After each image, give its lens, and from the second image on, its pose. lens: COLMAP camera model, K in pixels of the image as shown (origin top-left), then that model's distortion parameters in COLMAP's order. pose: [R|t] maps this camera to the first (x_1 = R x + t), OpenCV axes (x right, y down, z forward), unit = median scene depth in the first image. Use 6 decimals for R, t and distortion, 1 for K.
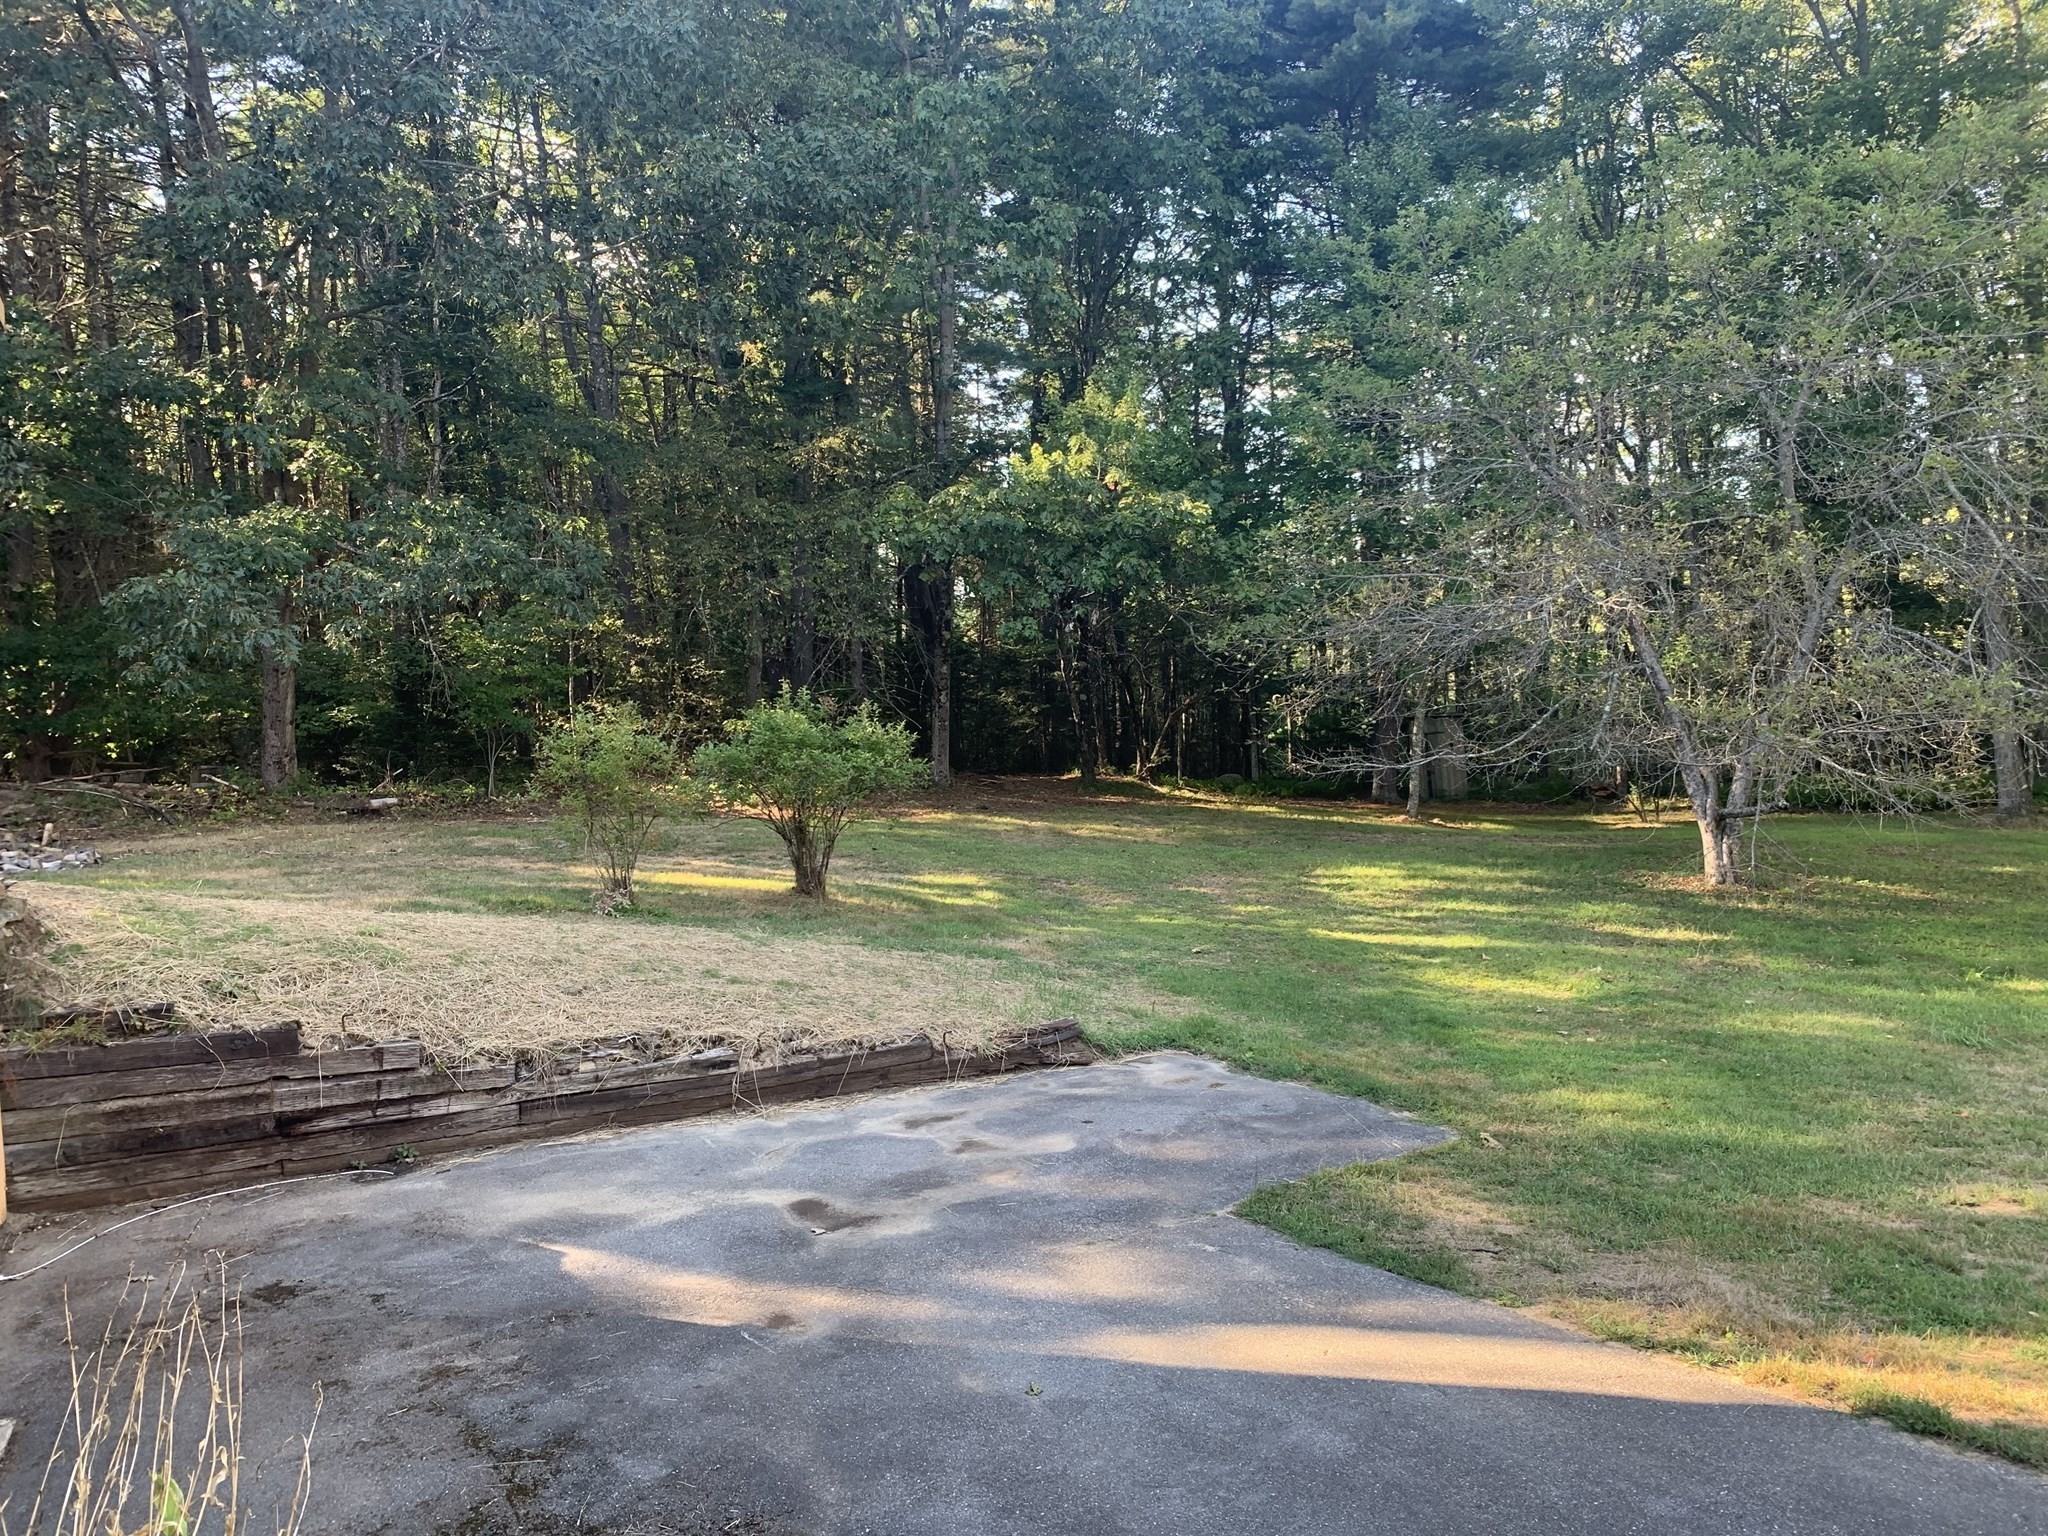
lens RADIAL K [[1544.4, 0, 983.9], [0, 1544.4, 770.3], [0, 0, 1]] dist [0.006923, -0.000814]
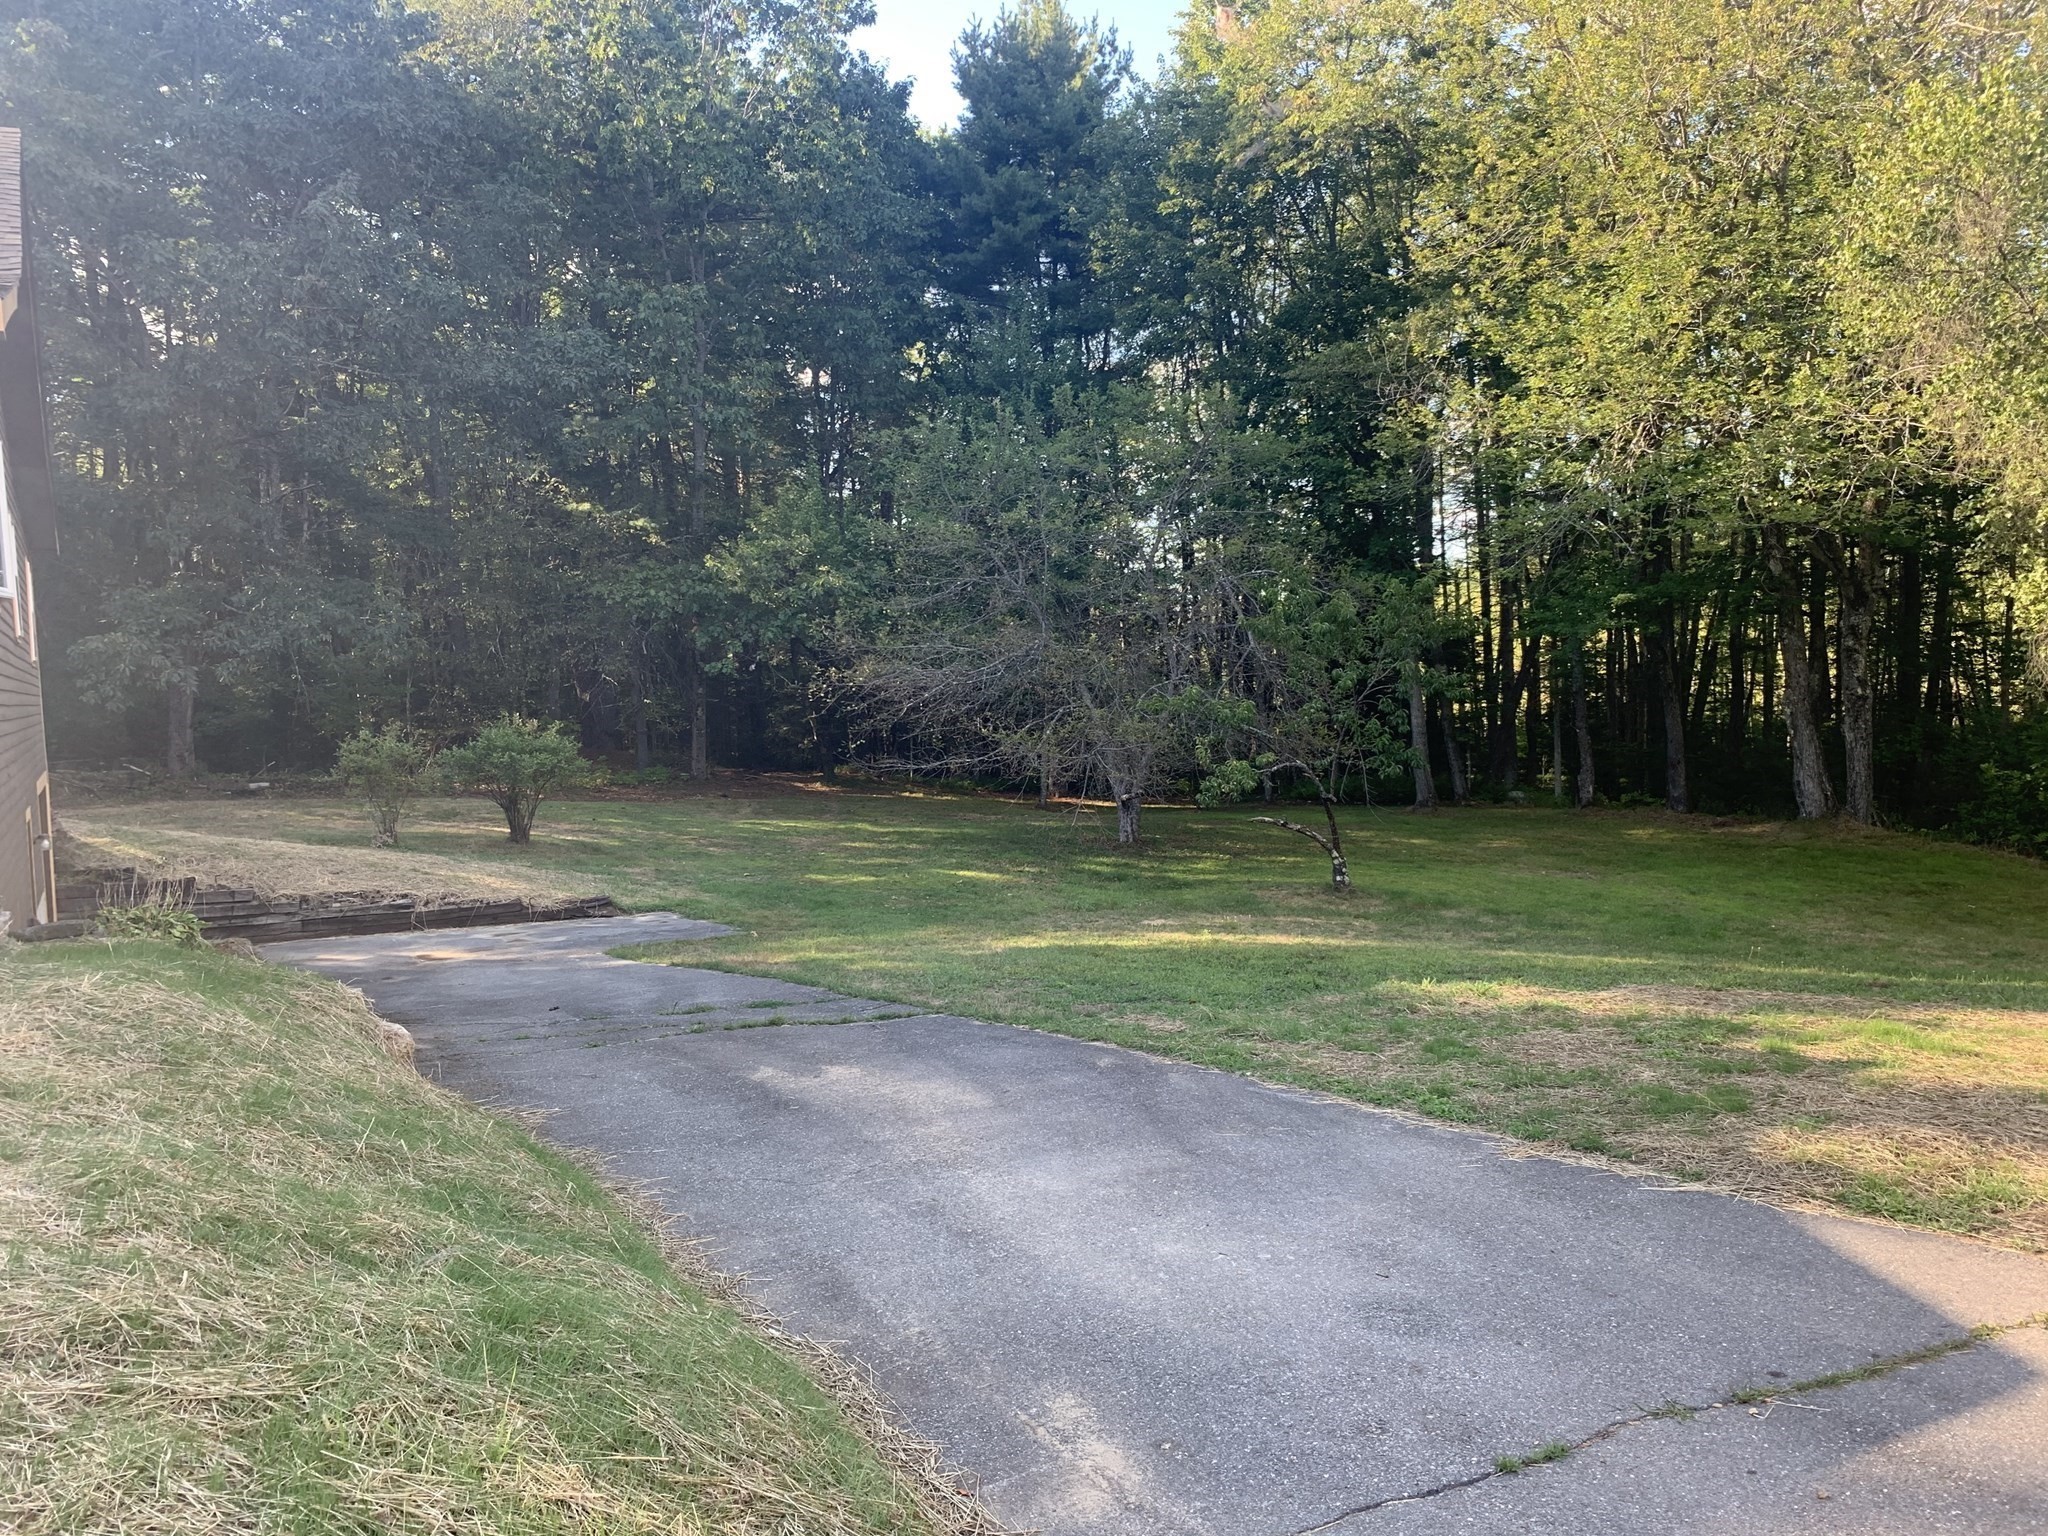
lens RADIAL K [[1544.4, 0, 983.9], [0, 1544.4, 770.3], [0, 0, 1]] dist [0.006923, -0.000814]
pose [[0.998446, 0.011190, 0.054597, 0.400419], [-0.011157, 0.999937, -0.000916, 0.002424], [-0.054604, 0.000306, 0.998508, -0.905268]]
